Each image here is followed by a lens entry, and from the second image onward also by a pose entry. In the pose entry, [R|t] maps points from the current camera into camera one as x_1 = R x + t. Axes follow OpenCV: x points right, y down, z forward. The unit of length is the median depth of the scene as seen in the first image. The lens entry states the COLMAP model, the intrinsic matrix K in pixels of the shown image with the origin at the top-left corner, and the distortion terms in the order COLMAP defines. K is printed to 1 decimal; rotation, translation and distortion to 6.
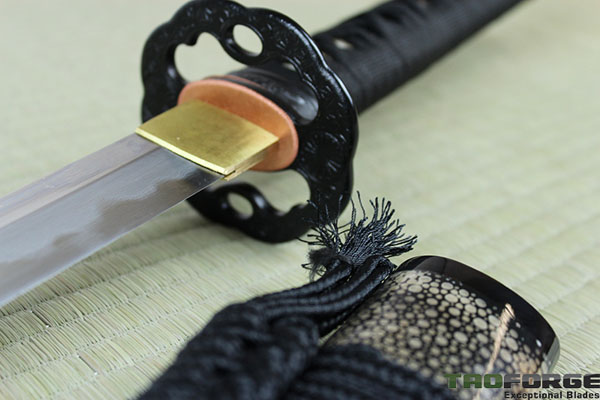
lens RADIAL K [[795.1, 0, 276.0], [0, 795.1, 178.9], [0, 0, 1]] dist [-0.005516, 0.000000]
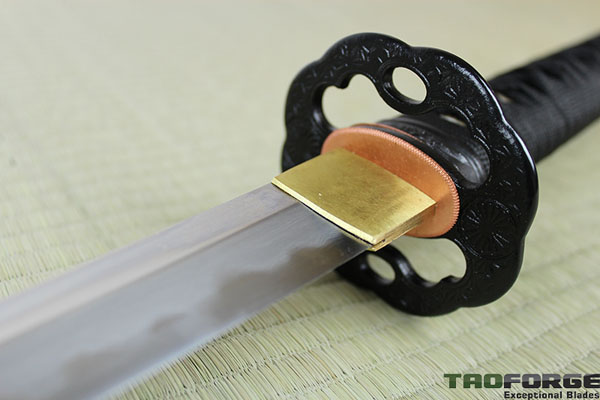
lens RADIAL K [[655.7, 0, 301.2], [0, 655.7, 198.1], [0, 0, 1]] dist [-0.078716, 0.000000]
pose [[0.987089, 0.079901, -0.138820, -0.042547], [-0.081401, 0.996668, -0.005150, -0.039562], [0.137946, 0.016384, 0.990304, 0.285896]]
